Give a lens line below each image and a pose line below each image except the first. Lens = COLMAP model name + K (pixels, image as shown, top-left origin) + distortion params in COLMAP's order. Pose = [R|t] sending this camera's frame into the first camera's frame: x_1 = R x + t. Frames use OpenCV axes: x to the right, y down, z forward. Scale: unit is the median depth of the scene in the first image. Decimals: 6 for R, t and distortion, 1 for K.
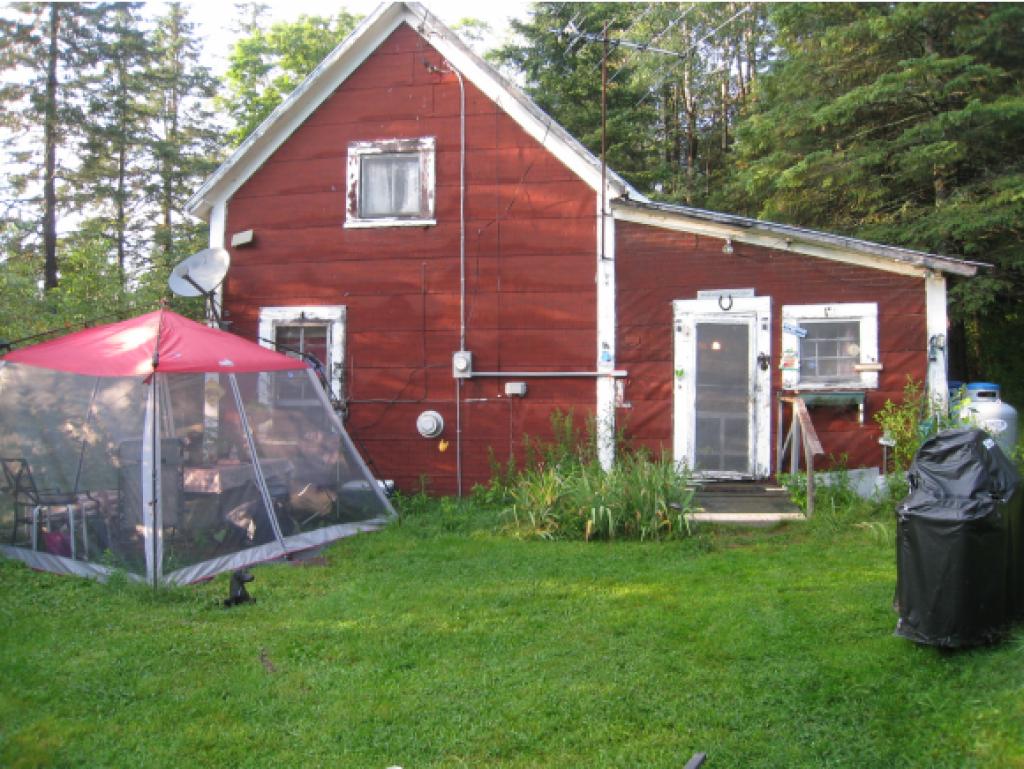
lens RADIAL K [[816.3, 0, 512.0], [0, 816.3, 384.5], [0, 0, 1]] dist [-0.130896, 0.003767]
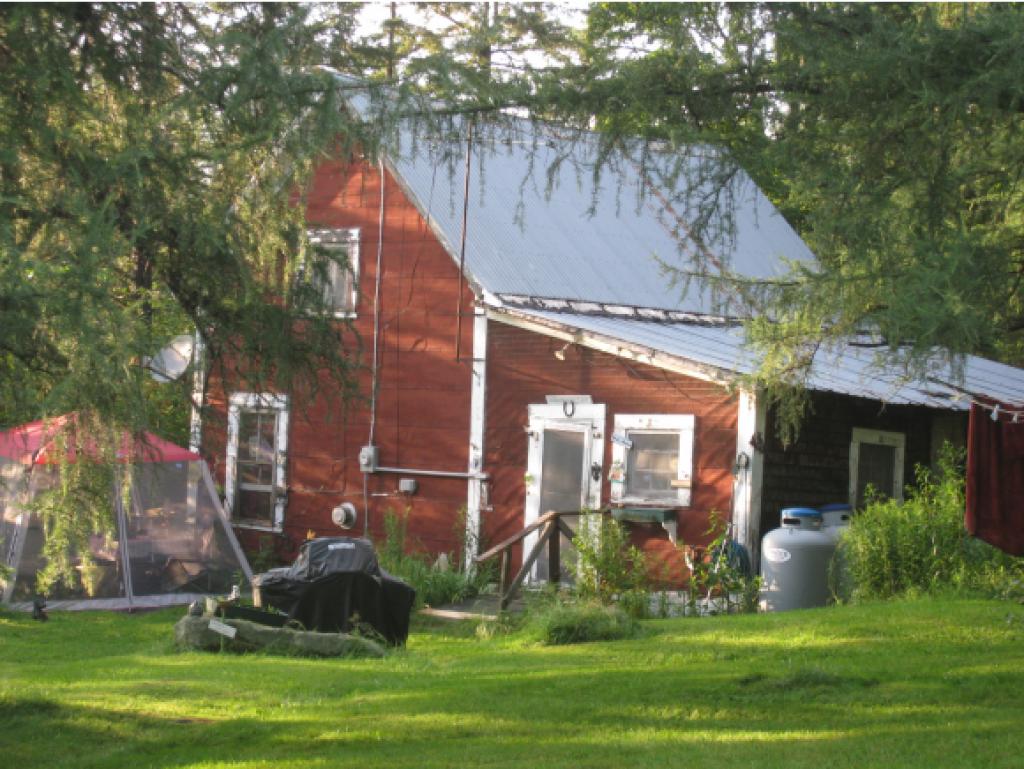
lens RADIAL K [[2289.6, 0, 512.0], [0, 2289.6, 384.5], [0, 0, 1]] dist [-0.005391, -0.049862]
pose [[0.835681, 0.029248, -0.548436, 1.709026], [-0.031854, 0.999481, 0.004765, -0.141274], [0.548291, 0.013488, 0.836179, -1.331398]]
